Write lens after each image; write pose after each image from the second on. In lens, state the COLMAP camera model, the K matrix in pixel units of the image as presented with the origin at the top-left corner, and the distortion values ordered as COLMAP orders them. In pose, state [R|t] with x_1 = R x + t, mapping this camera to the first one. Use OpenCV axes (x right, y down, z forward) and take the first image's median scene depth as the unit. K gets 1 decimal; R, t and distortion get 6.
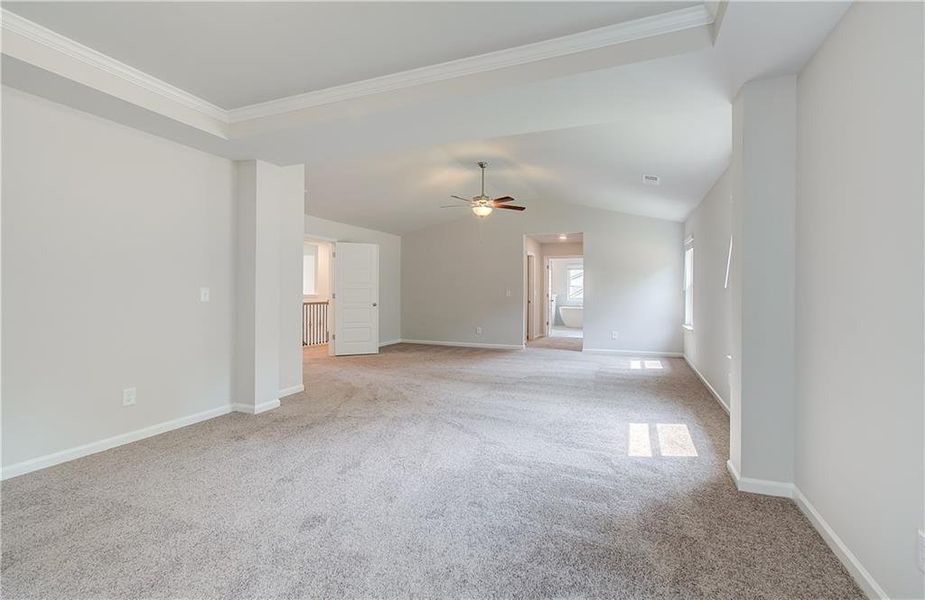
lens RADIAL K [[417.7, 0, 473.8], [0, 417.7, 299.8], [0, 0, 1]] dist [0.001637, 0.000333]
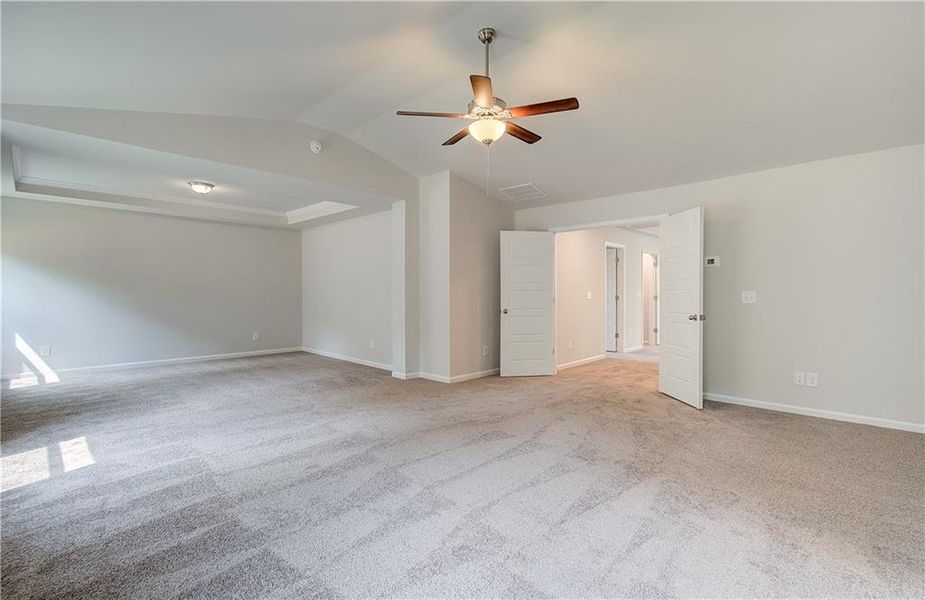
lens RADIAL K [[417.7, 0, 473.8], [0, 417.7, 299.8], [0, 0, 1]] dist [0.001637, 0.000333]
pose [[-0.388481, 0.012028, -0.921378, 0.812284], [-0.016590, 0.999661, 0.020045, -0.042191], [0.921307, 0.023073, -0.388150, 1.944490]]
